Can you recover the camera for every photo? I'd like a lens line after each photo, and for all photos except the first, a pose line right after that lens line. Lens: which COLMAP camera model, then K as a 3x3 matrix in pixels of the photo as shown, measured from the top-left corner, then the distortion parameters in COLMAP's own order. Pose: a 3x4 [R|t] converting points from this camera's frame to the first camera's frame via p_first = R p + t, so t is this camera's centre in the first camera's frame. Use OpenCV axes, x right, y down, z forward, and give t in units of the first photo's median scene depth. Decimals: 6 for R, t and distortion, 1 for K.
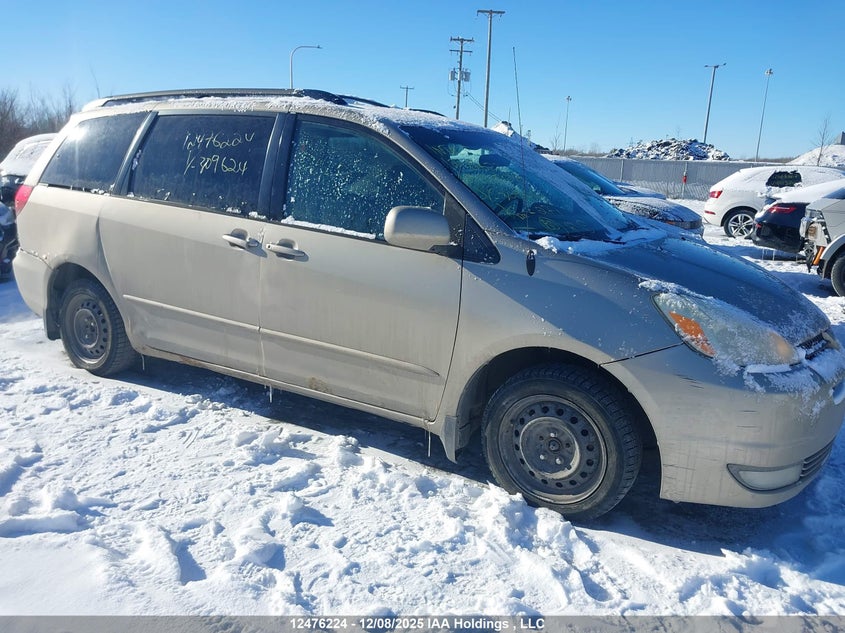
lens RADIAL K [[646.4, 0, 422.5], [0, 646.4, 316.5], [0, 0, 1]] dist [0.046080, -0.050965]
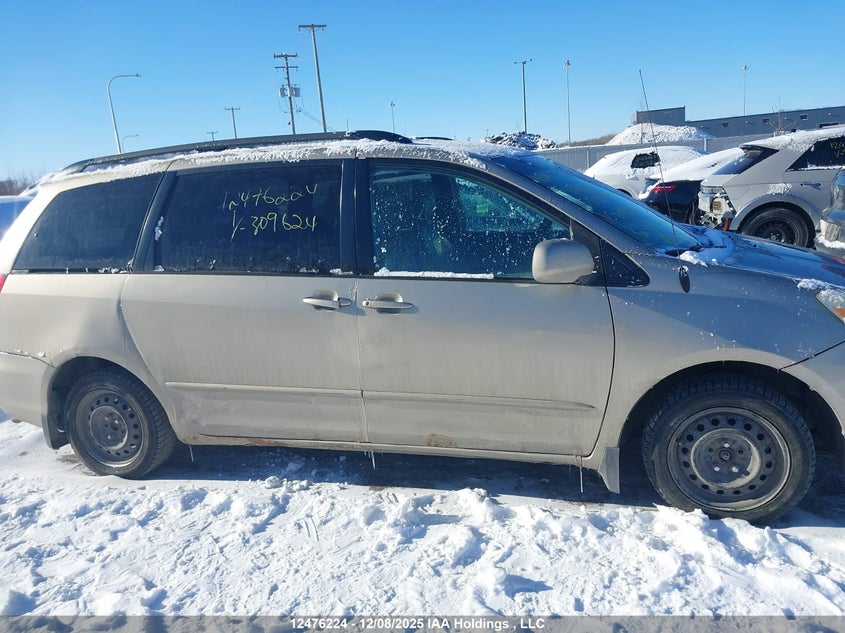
lens RADIAL K [[646.4, 0, 422.5], [0, 646.4, 316.5], [0, 0, 1]] dist [0.046080, -0.050965]
pose [[0.963587, -0.164165, 0.211070, -0.345957], [0.167351, 0.985893, 0.002809, -0.076608], [-0.208554, 0.032616, 0.977467, 0.081367]]
